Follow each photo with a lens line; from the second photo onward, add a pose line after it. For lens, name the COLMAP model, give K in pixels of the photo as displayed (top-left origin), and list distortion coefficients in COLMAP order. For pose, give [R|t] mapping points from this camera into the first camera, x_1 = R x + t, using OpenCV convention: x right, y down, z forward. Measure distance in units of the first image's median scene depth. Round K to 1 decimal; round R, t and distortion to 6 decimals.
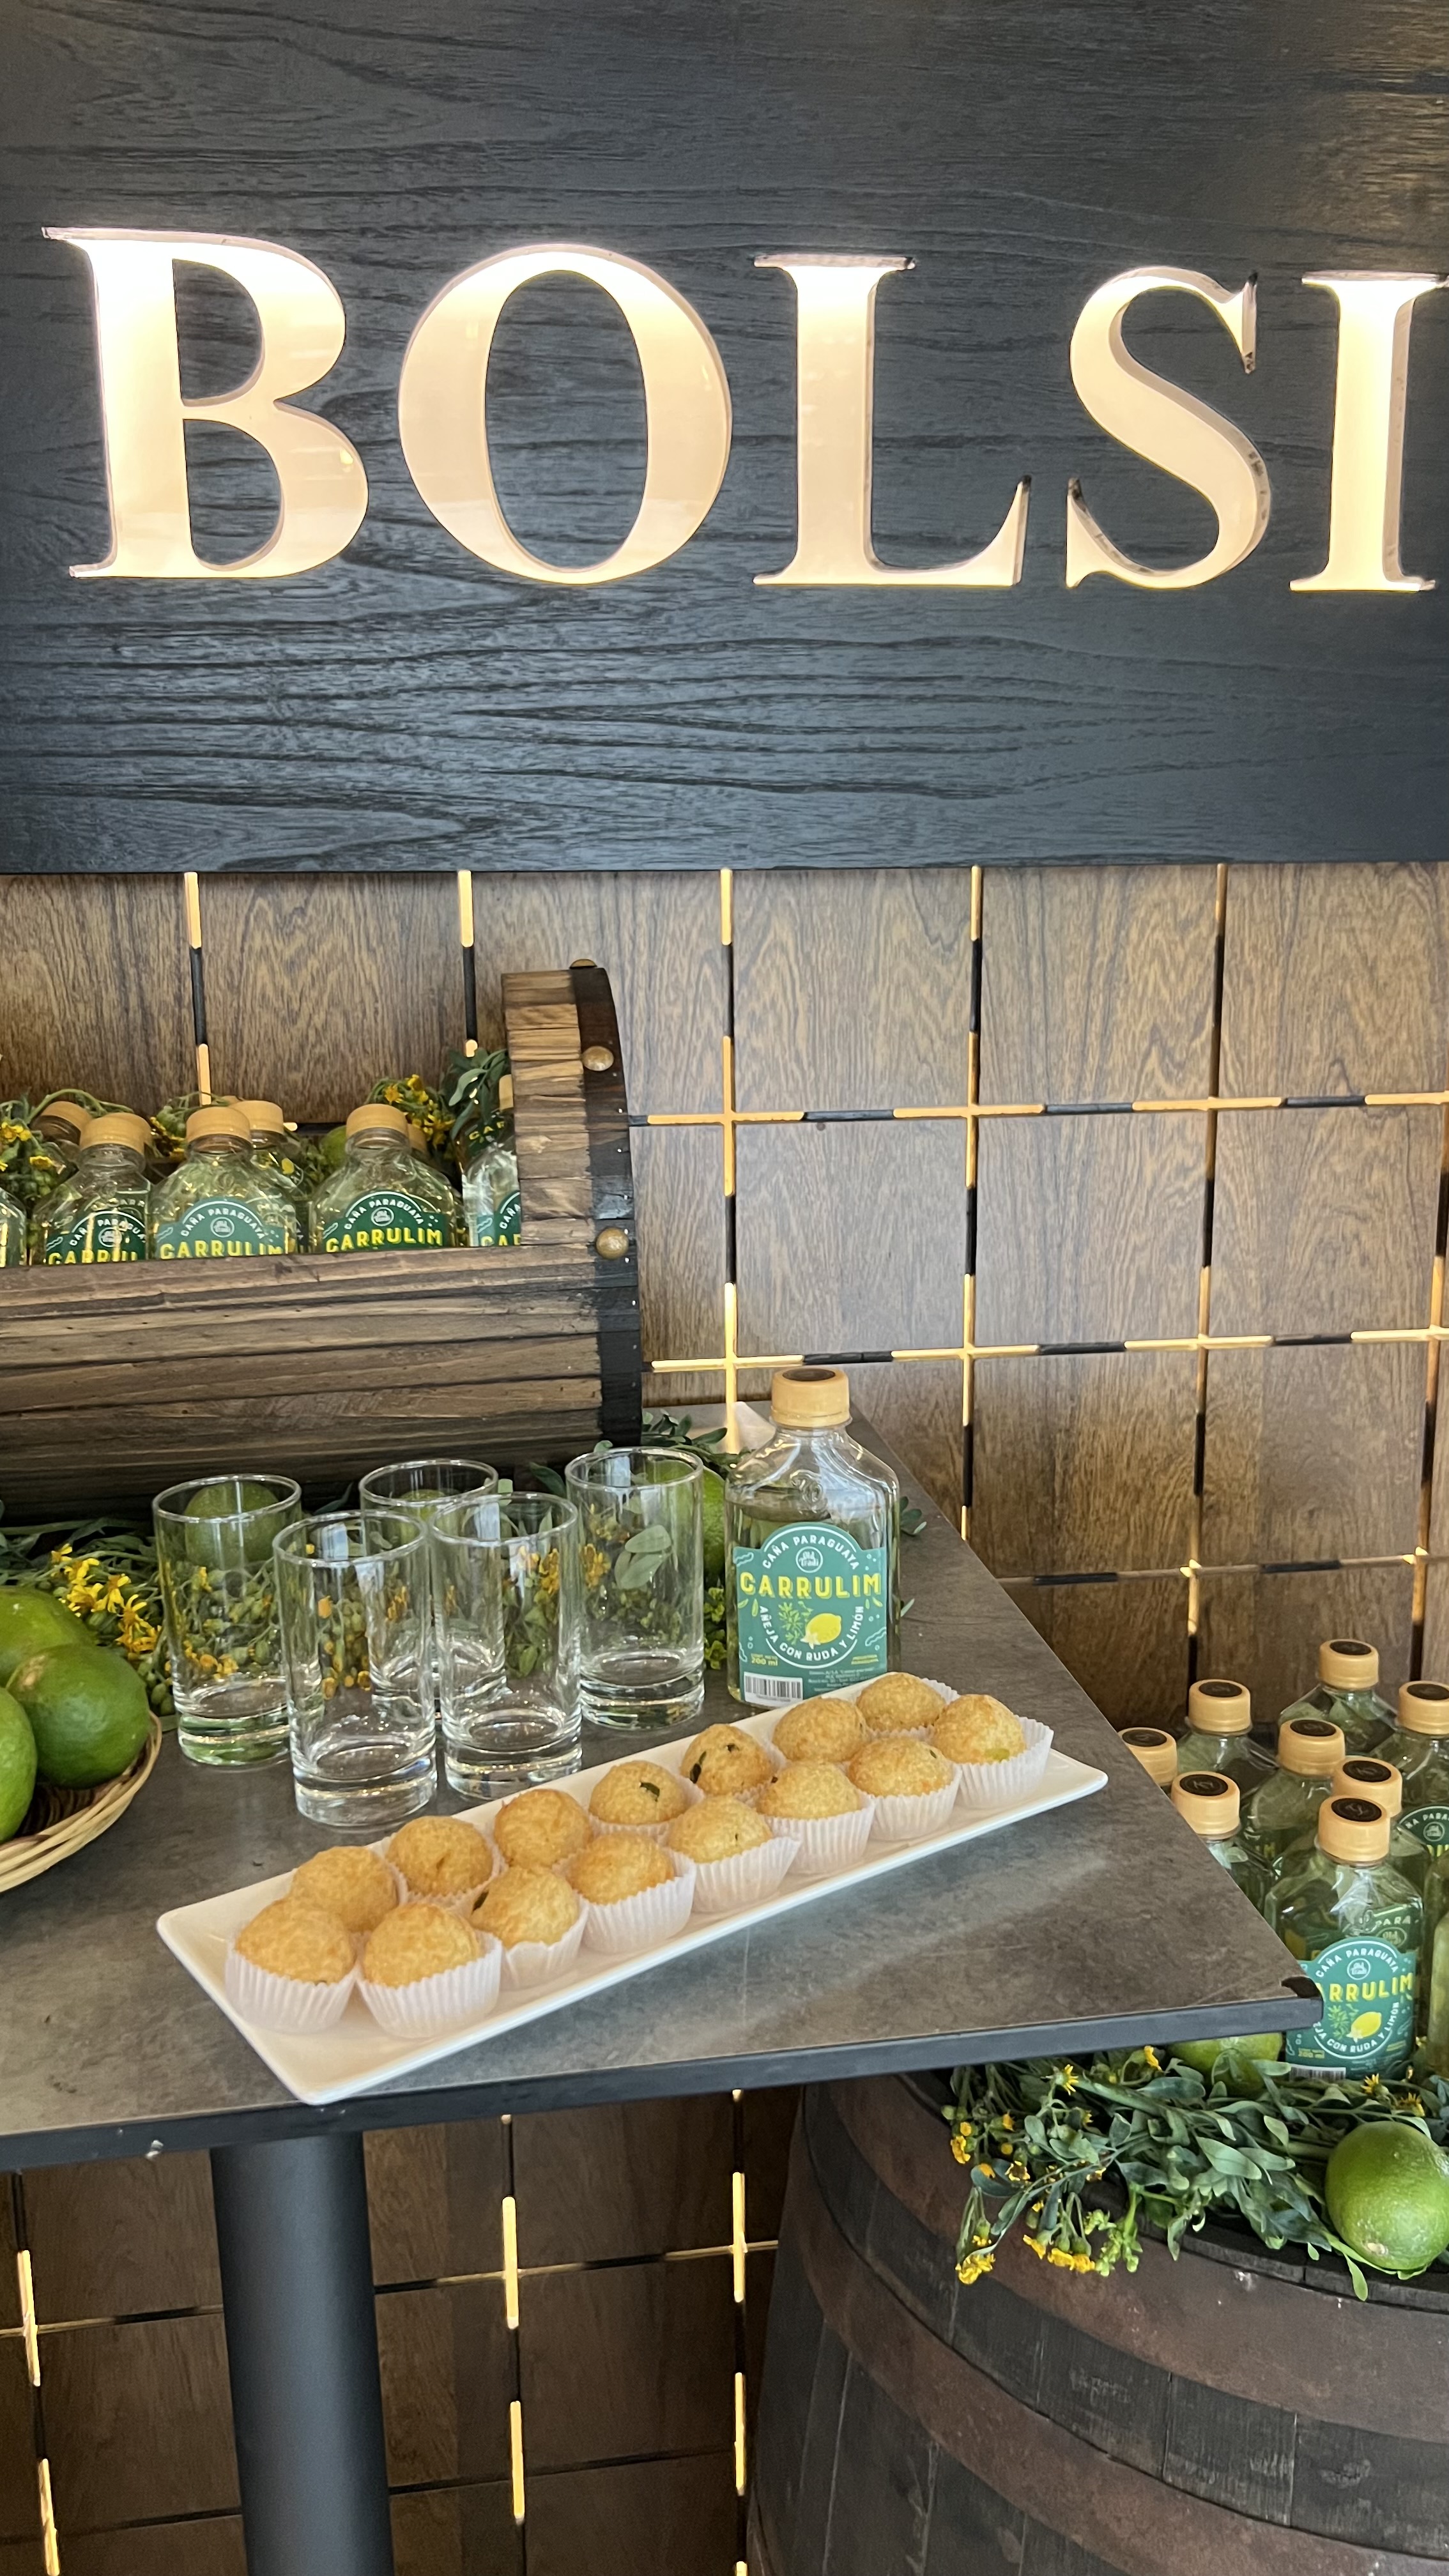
lens RADIAL K [[1980.5, 0, 724.5], [0, 1980.5, 1288.0], [0, 0, 1]] dist [0.062773, -0.099610]
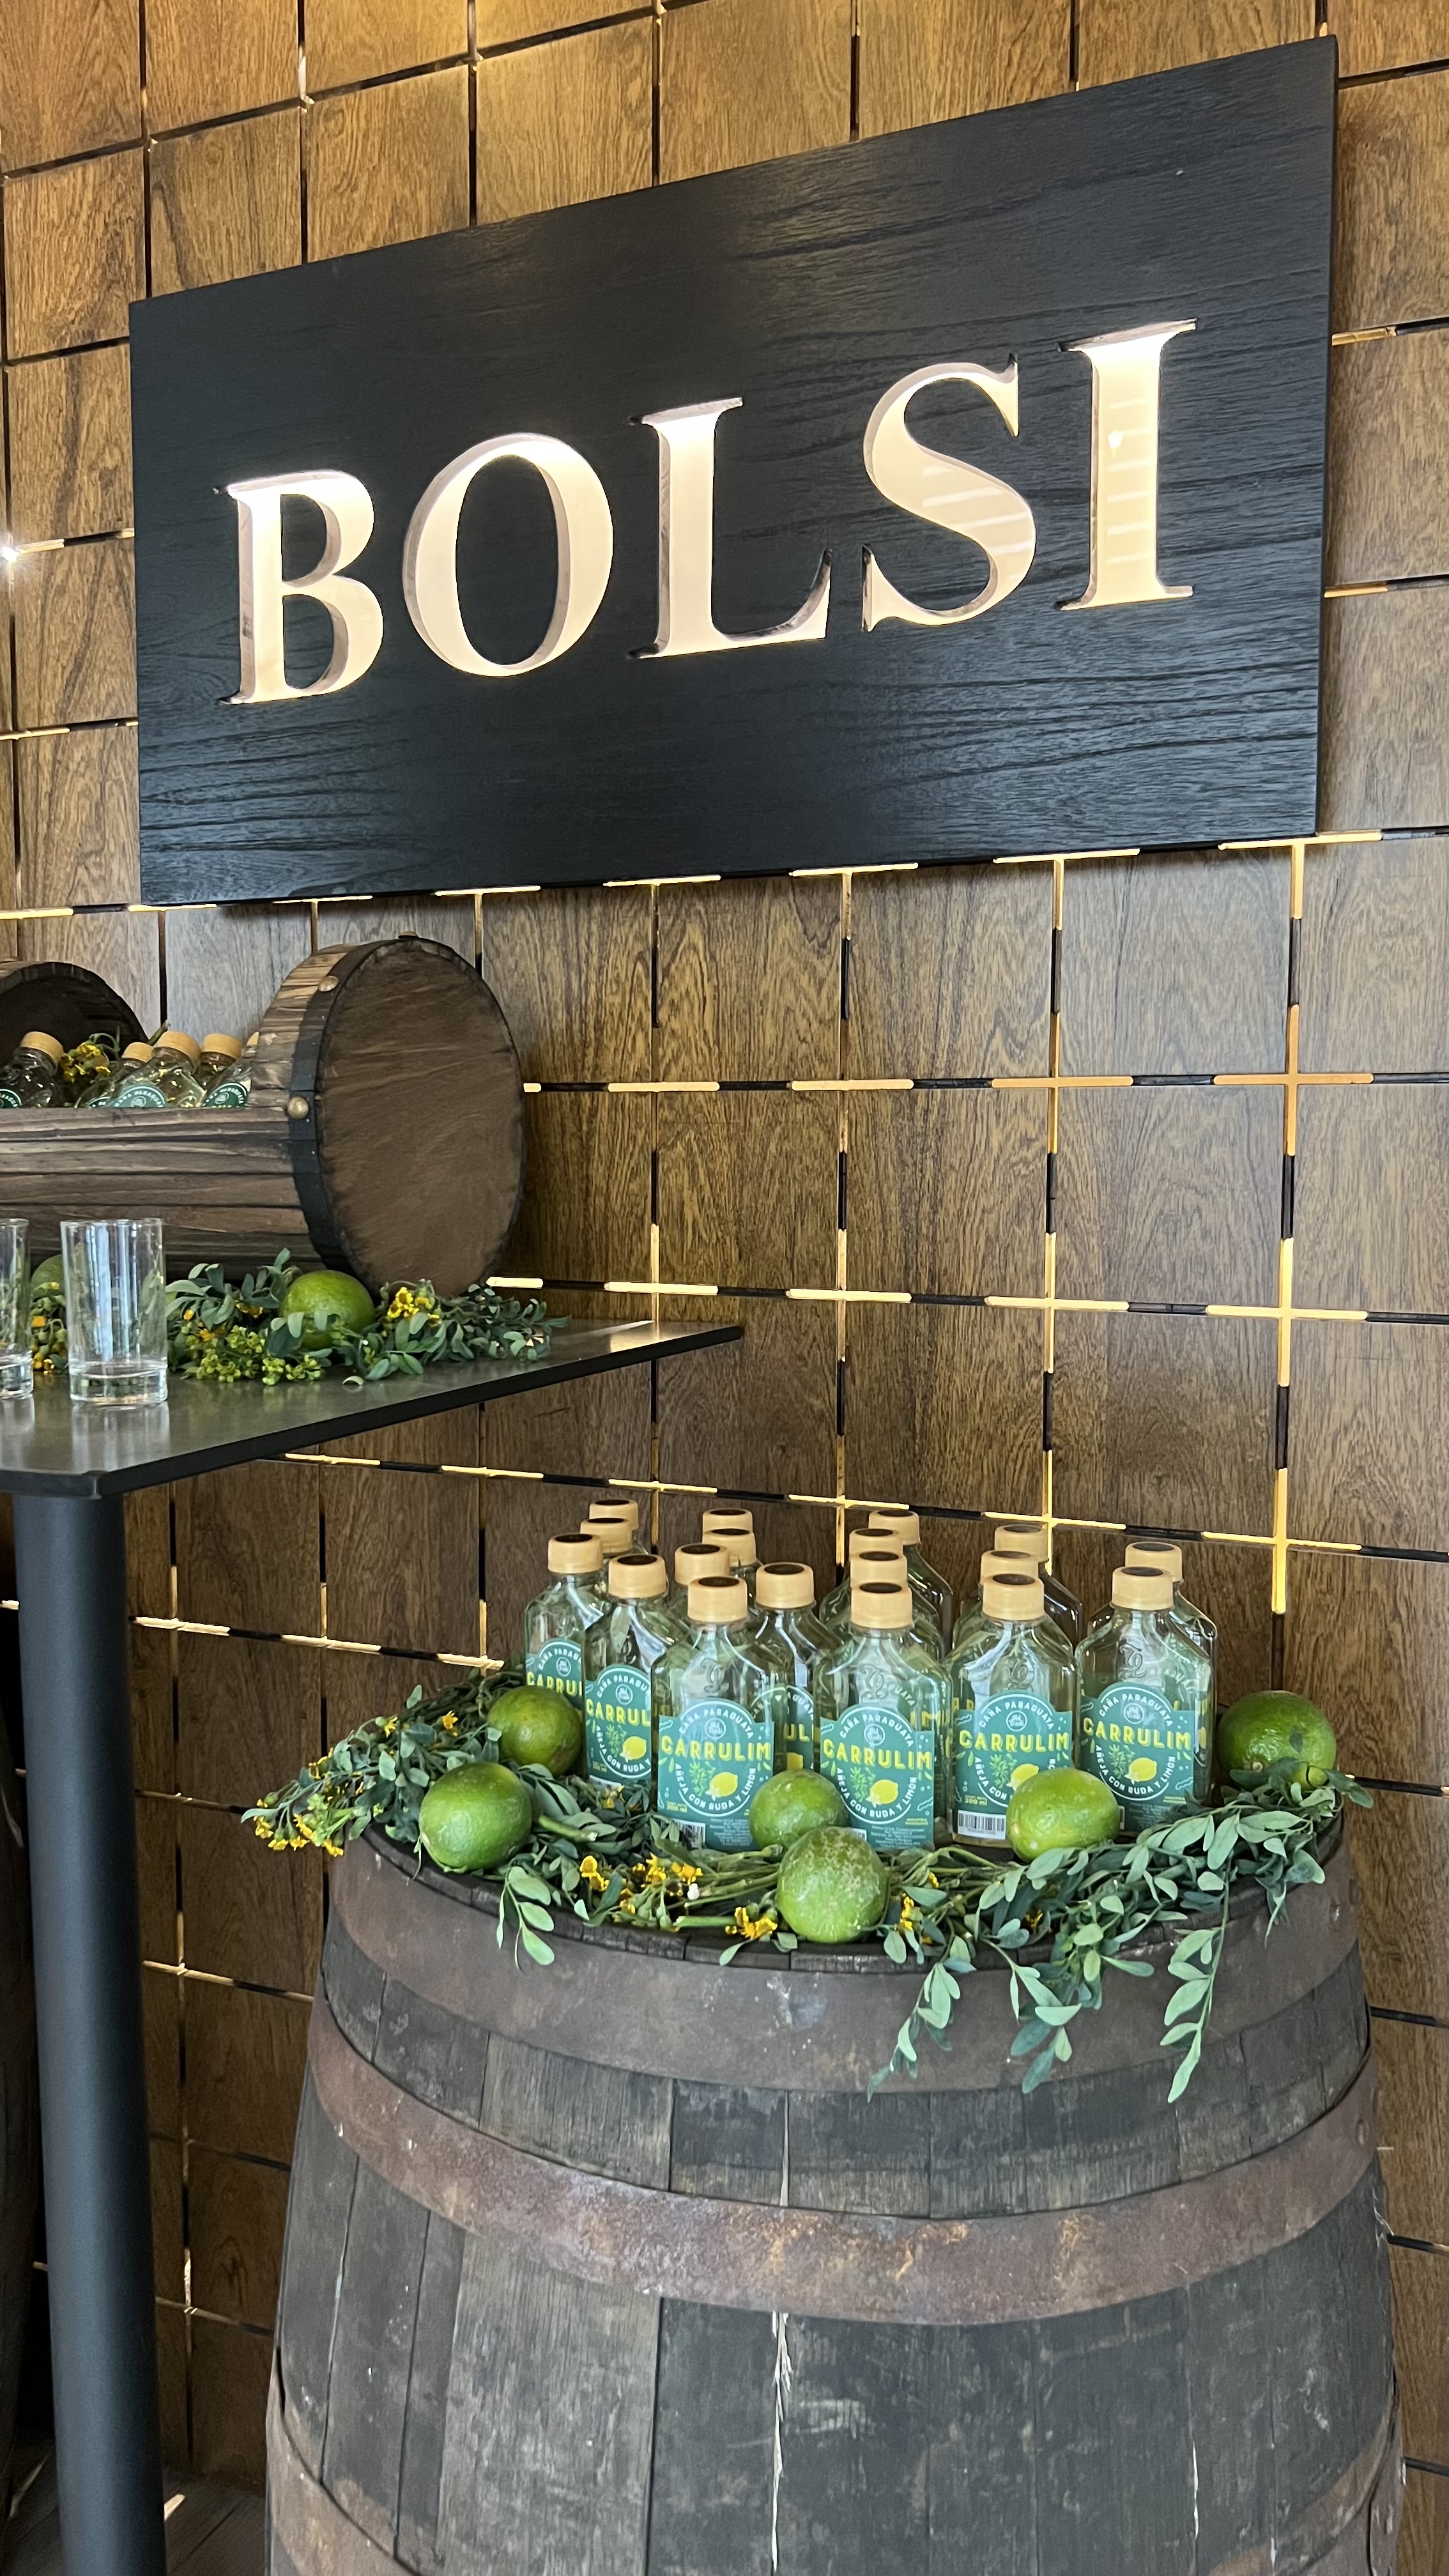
lens RADIAL K [[1964.3, 0, 725.5], [0, 1964.3, 1301.5], [0, 0, 1]] dist [0.072929, -0.117227]
pose [[0.834251, 0.055483, -0.548586, 0.716164], [-0.117429, 0.989977, -0.078453, 0.138407], [0.538735, 0.129870, 0.832405, 0.013233]]
